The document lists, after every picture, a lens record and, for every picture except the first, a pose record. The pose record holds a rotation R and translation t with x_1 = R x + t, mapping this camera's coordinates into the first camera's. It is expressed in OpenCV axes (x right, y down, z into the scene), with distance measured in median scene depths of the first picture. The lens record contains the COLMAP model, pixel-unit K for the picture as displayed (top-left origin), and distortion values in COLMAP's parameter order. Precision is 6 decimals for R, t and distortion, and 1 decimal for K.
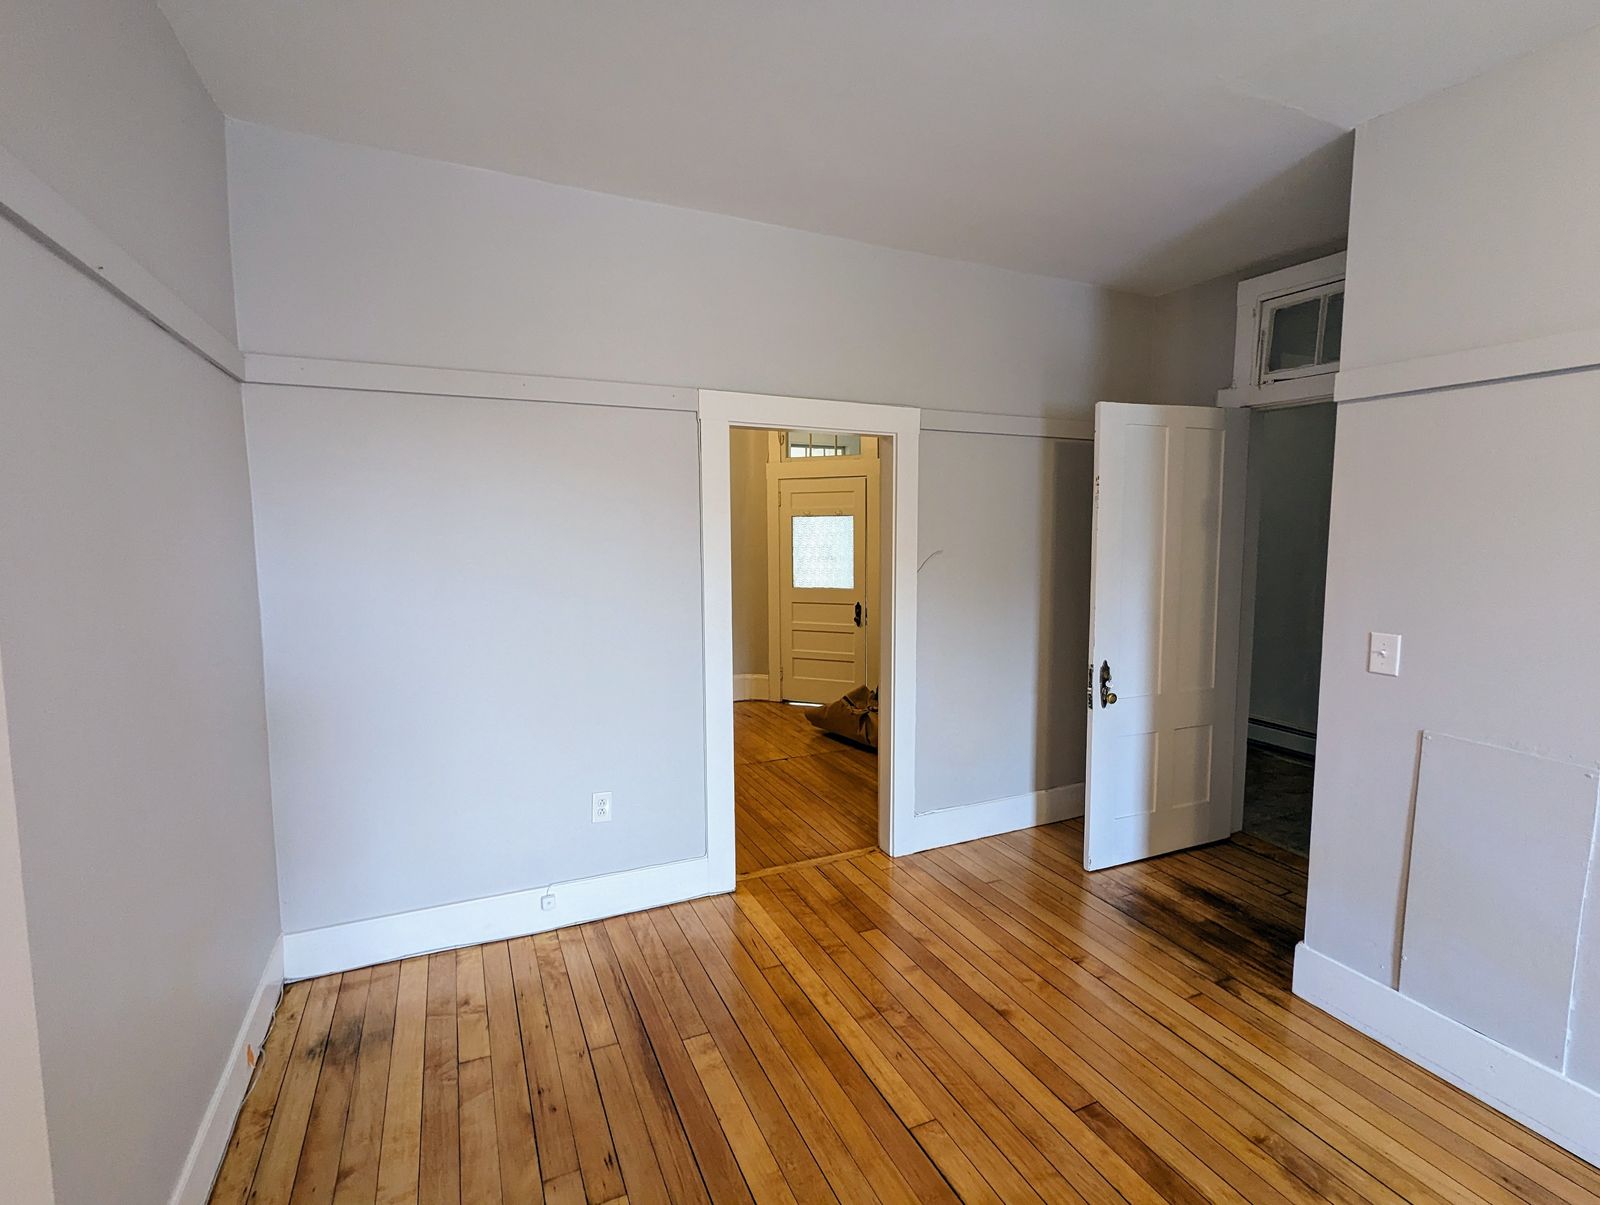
lens RADIAL K [[758.0, 0, 802.7], [0, 758.0, 600.7], [0, 0, 1]] dist [0.002032, 0.001400]
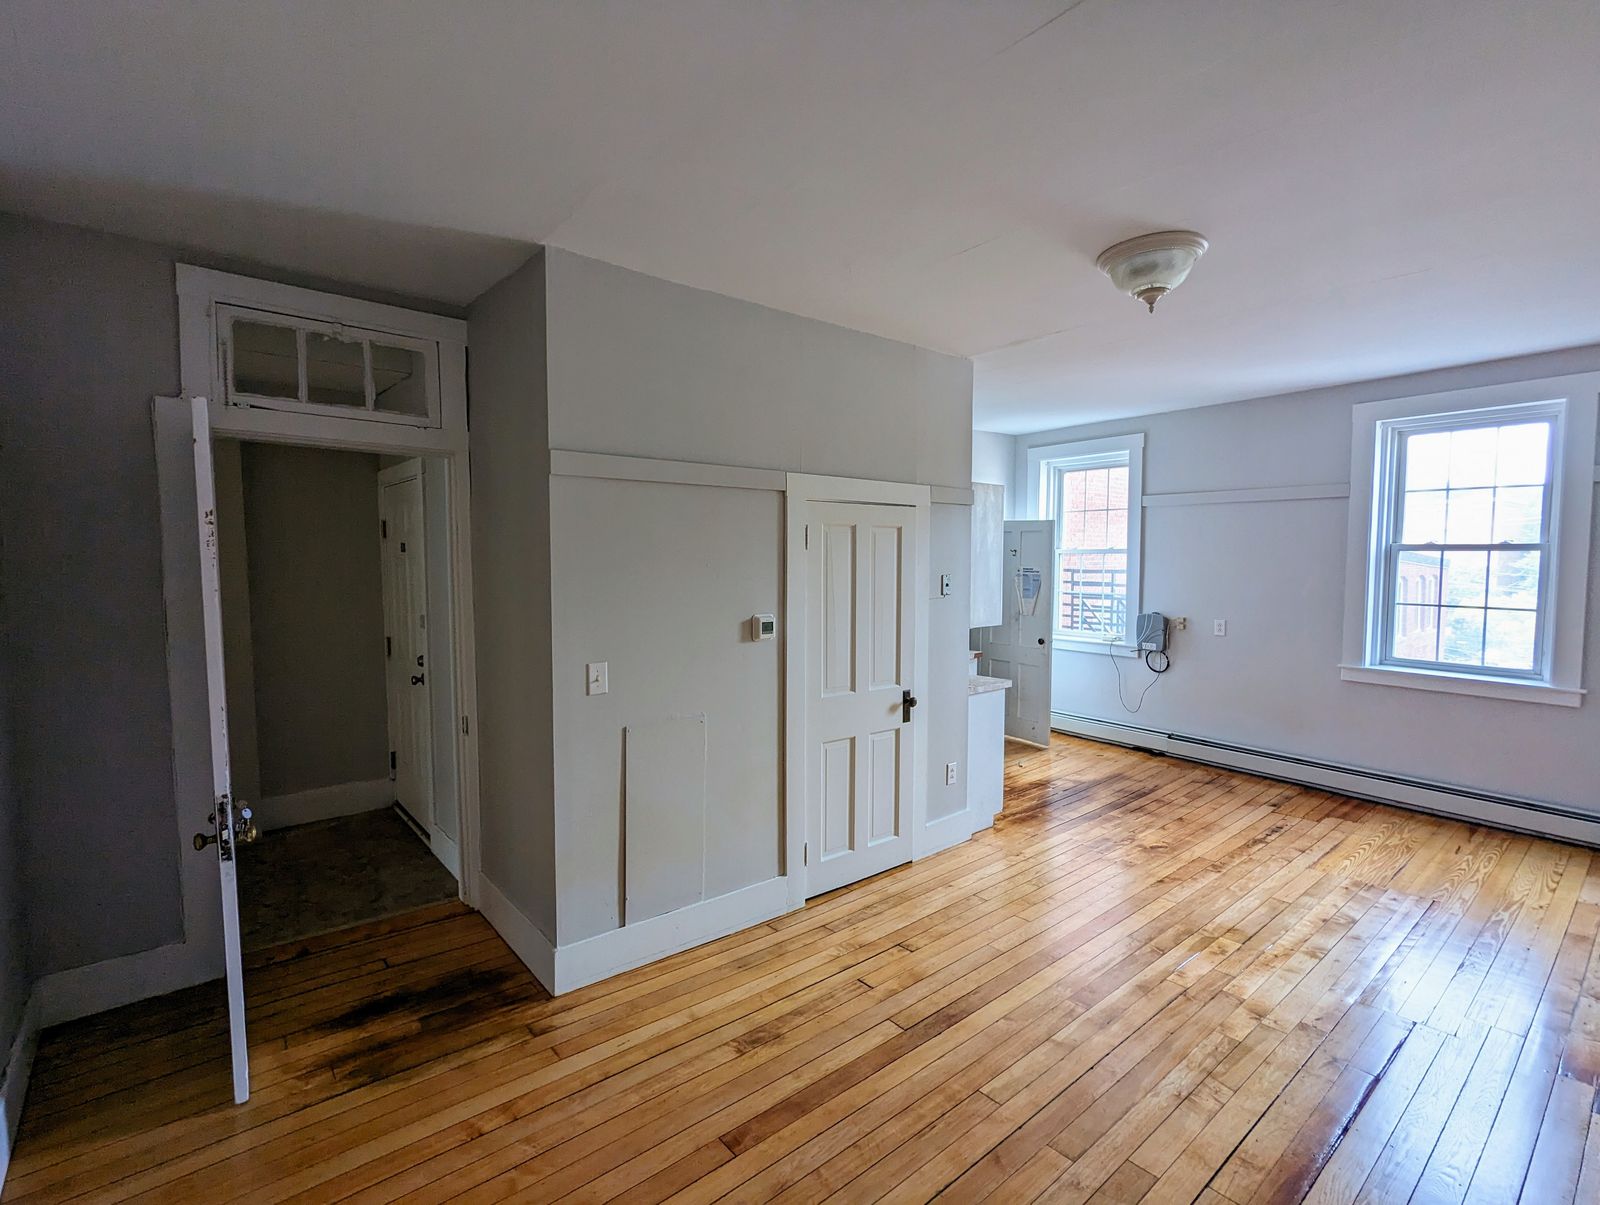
lens RADIAL K [[758.0, 0, 802.8], [0, 758.0, 605.1], [0, 0, 1]] dist [0.002032, 0.001400]
pose [[-0.259231, -0.061532, 0.963853, -0.427957], [0.087713, 0.992344, 0.086941, -0.105616], [-0.961824, 0.107081, -0.251850, 0.760485]]
